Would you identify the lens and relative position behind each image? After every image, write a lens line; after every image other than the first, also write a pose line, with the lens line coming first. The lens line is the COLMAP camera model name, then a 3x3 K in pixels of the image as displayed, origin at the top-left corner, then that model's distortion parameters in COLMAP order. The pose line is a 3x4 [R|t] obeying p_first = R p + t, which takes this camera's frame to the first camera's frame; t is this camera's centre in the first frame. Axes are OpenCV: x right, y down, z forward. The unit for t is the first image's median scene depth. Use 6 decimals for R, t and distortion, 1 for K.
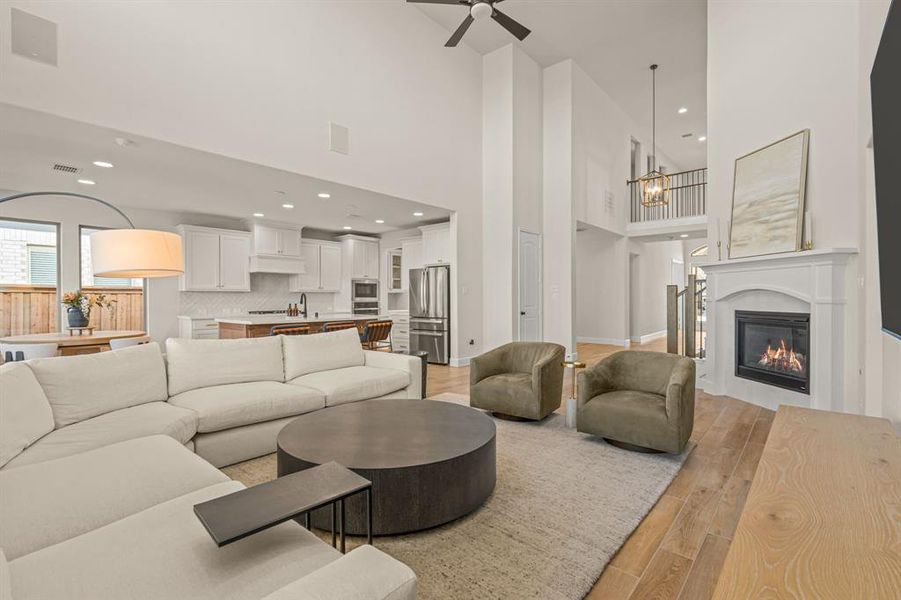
lens RADIAL K [[412.5, 0, 449.7], [0, 412.5, 297.0], [0, 0, 1]] dist [-0.002765, -0.000151]
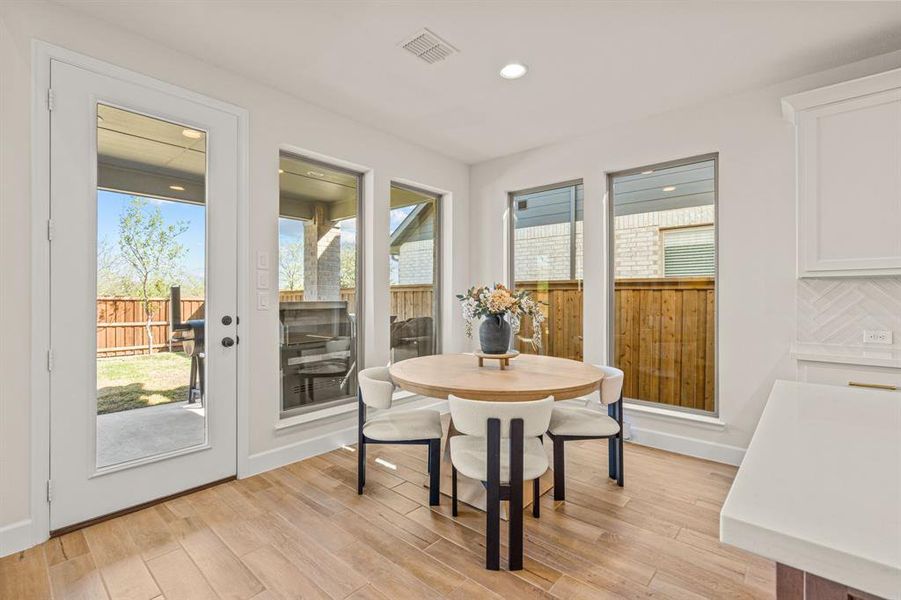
lens RADIAL K [[412.5, 0, 449.7], [0, 412.5, 297.0], [0, 0, 1]] dist [-0.002765, -0.000151]
pose [[-0.006532, 0.002888, -0.999974, -0.246854], [0.000365, 0.999996, 0.002885, 0.001132], [0.999979, -0.000346, -0.006533, 0.624761]]
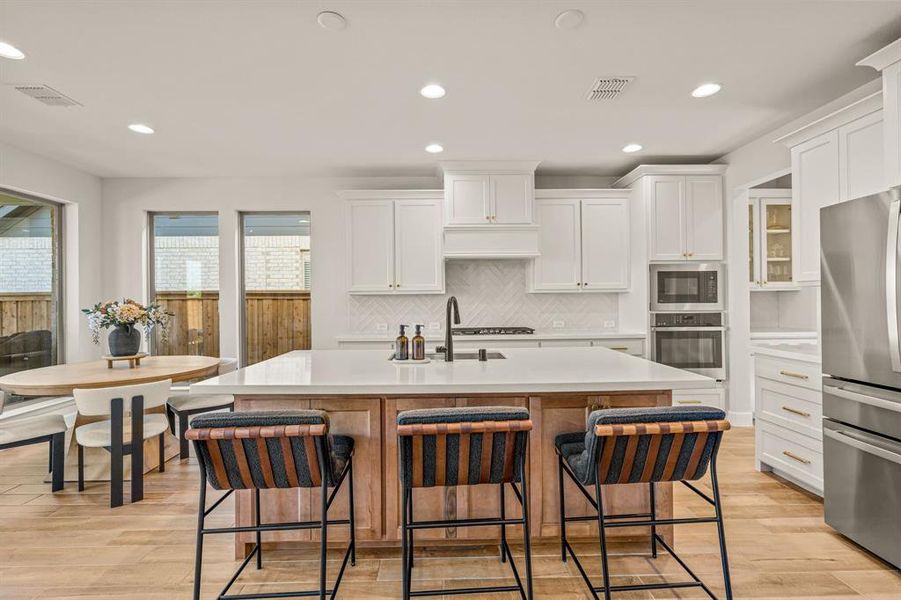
lens RADIAL K [[404.9, 0, 448.1], [0, 404.9, 298.5], [0, 0, 1]] dist [-0.001884, -0.000278]
pose [[0.670306, -0.005386, -0.742066, -0.063955], [0.008555, 0.999963, 0.000470, -0.006936], [0.742036, -0.006663, 0.670327, 0.628845]]
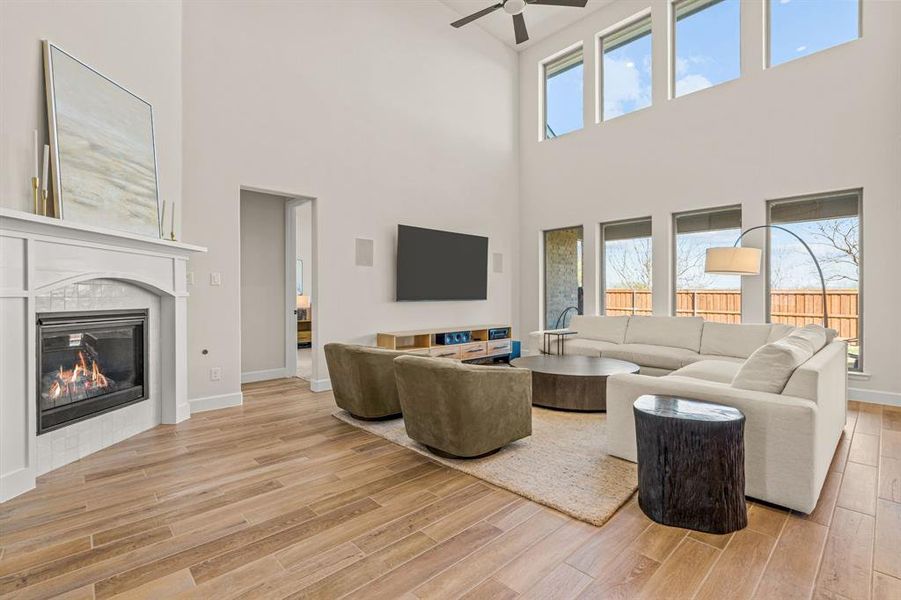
lens RADIAL K [[408.3, 0, 446.0], [0, 408.3, 296.2], [0, 0, 1]] dist [-0.002934, -0.000288]
pose [[-0.994364, 0.007582, 0.105744, 0.068408], [0.007653, 0.999971, 0.000267, 0.008632], [-0.105739, 0.001075, -0.994393, 0.939796]]
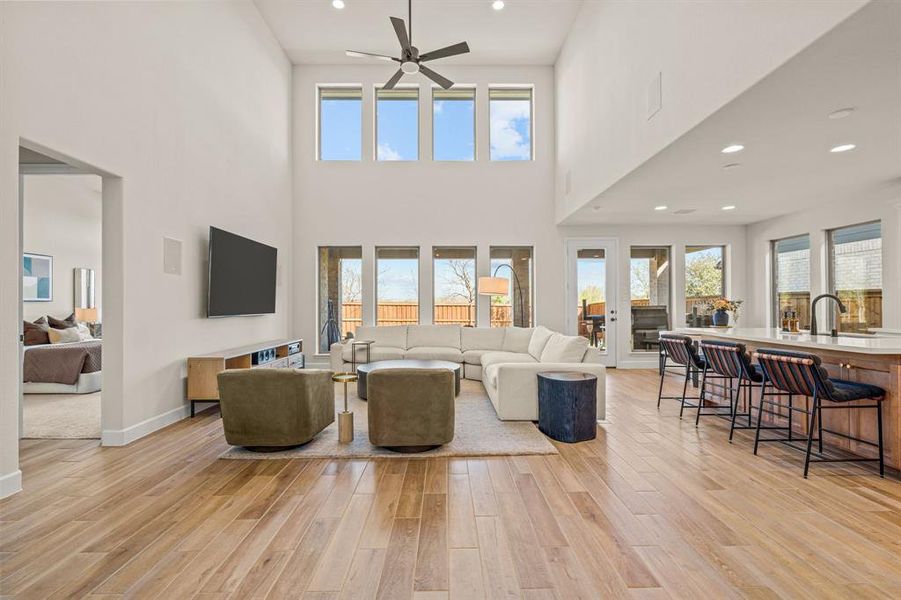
lens RADIAL K [[407.8, 0, 445.4], [0, 407.8, 304.2], [0, 0, 1]] dist [-0.000920, -0.000061]
pose [[-0.750673, 0.005985, -0.660647, 0.369209], [0.008082, 0.999967, -0.000124, 0.000229], [0.660625, -0.005432, -0.750696, 0.911813]]
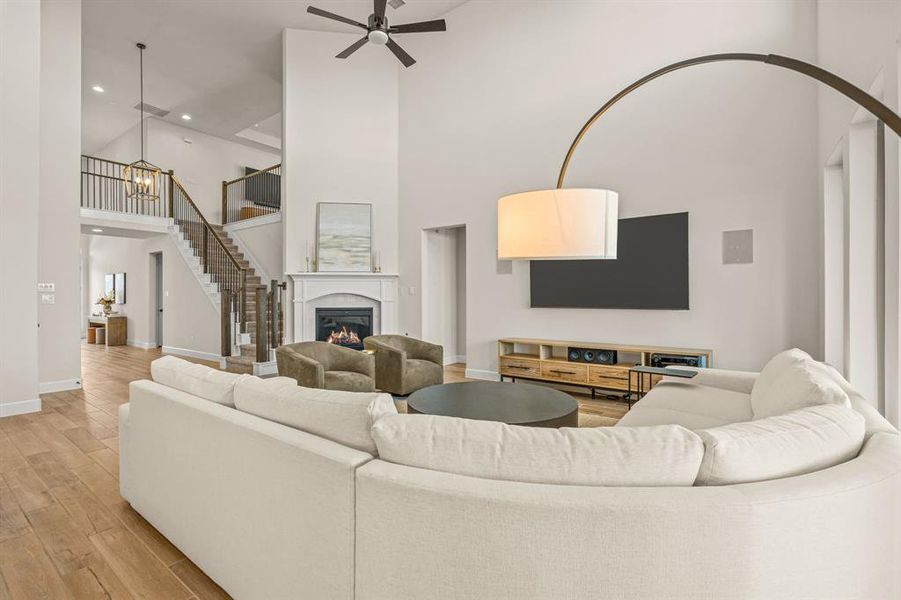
lens RADIAL K [[412.5, 0, 449.7], [0, 412.5, 297.0], [0, 0, 1]] dist [-0.002765, -0.000151]
pose [[-0.078687, 0.004575, 0.996889, -0.477705], [0.004160, 0.999982, -0.004261, 0.001562], [-0.996891, 0.003811, -0.078705, 0.417973]]
